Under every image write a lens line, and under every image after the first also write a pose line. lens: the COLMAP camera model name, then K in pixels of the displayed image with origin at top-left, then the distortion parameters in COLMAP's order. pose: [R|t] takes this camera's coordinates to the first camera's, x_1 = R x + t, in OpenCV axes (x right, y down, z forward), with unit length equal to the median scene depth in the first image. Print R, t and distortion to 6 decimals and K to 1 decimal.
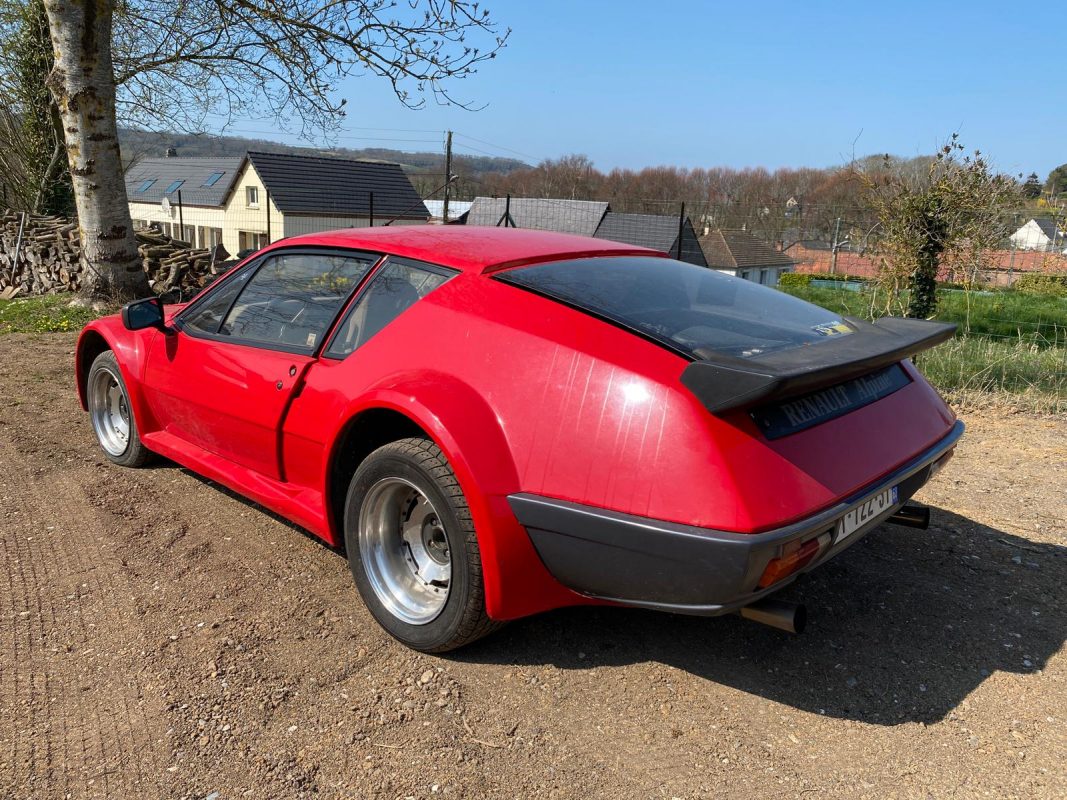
lens RADIAL K [[830.0, 0, 530.3], [0, 830.0, 403.8], [0, 0, 1]] dist [0.027243, -0.030123]
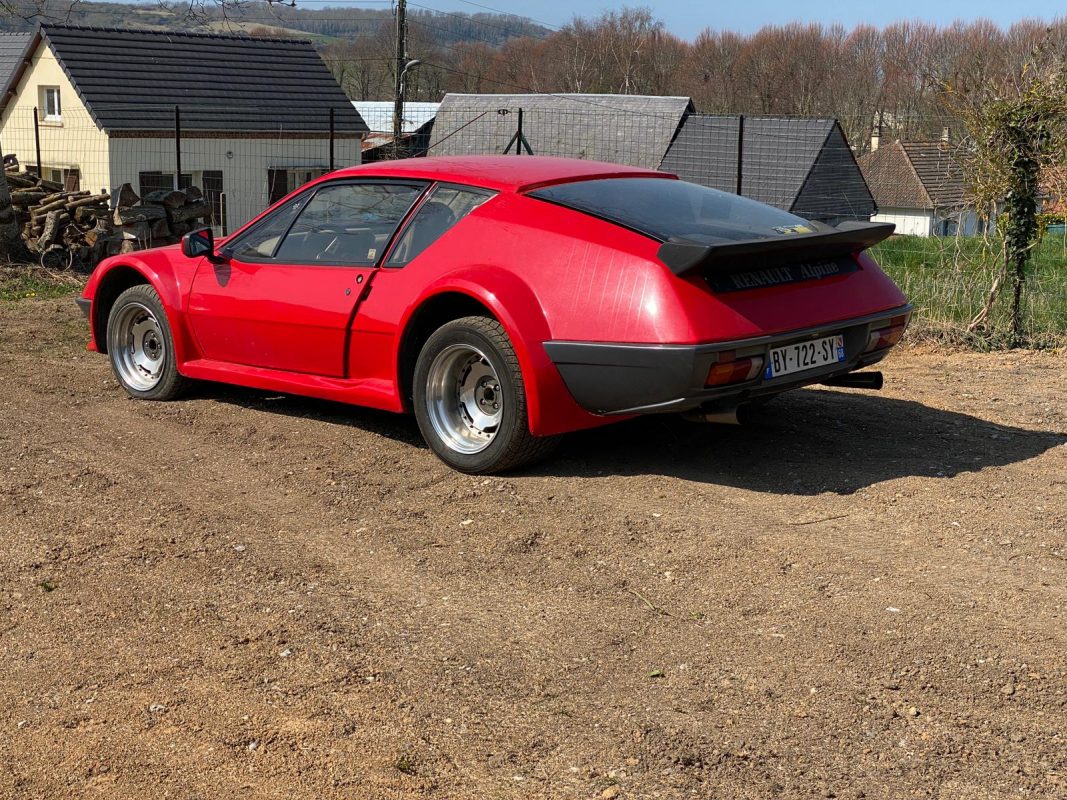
lens RADIAL K [[1656.1, 0, 561.5], [0, 1656.1, 398.5], [0, 0, 1]] dist [0.122113, 0.033051]
pose [[0.999626, -0.027033, 0.004215, -0.005202], [0.027232, 0.997951, -0.057890, 0.213157], [-0.002641, 0.057983, 0.998314, -1.059930]]
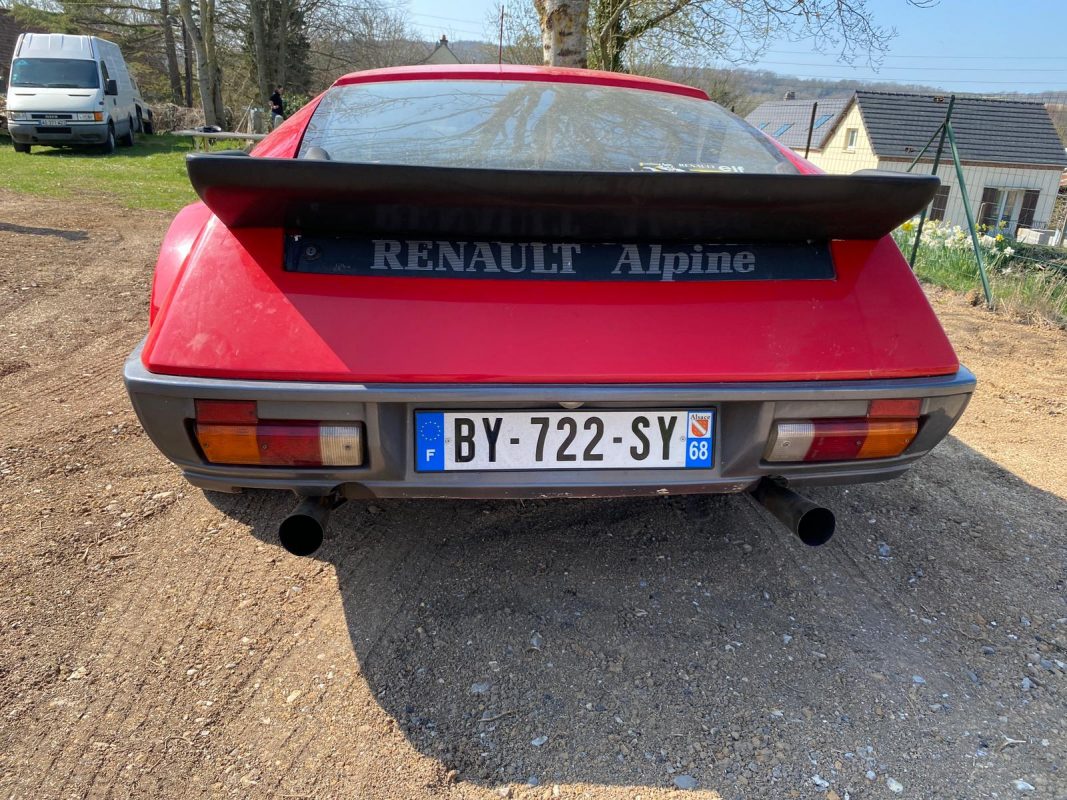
lens RADIAL K [[830.0, 0, 530.3], [0, 830.0, 403.8], [0, 0, 1]] dist [0.027243, -0.030123]
pose [[0.750596, 0.213094, -0.625458, 0.482393], [-0.179725, 0.976724, 0.117087, 0.017999], [0.635850, 0.024525, 0.771423, 0.314767]]
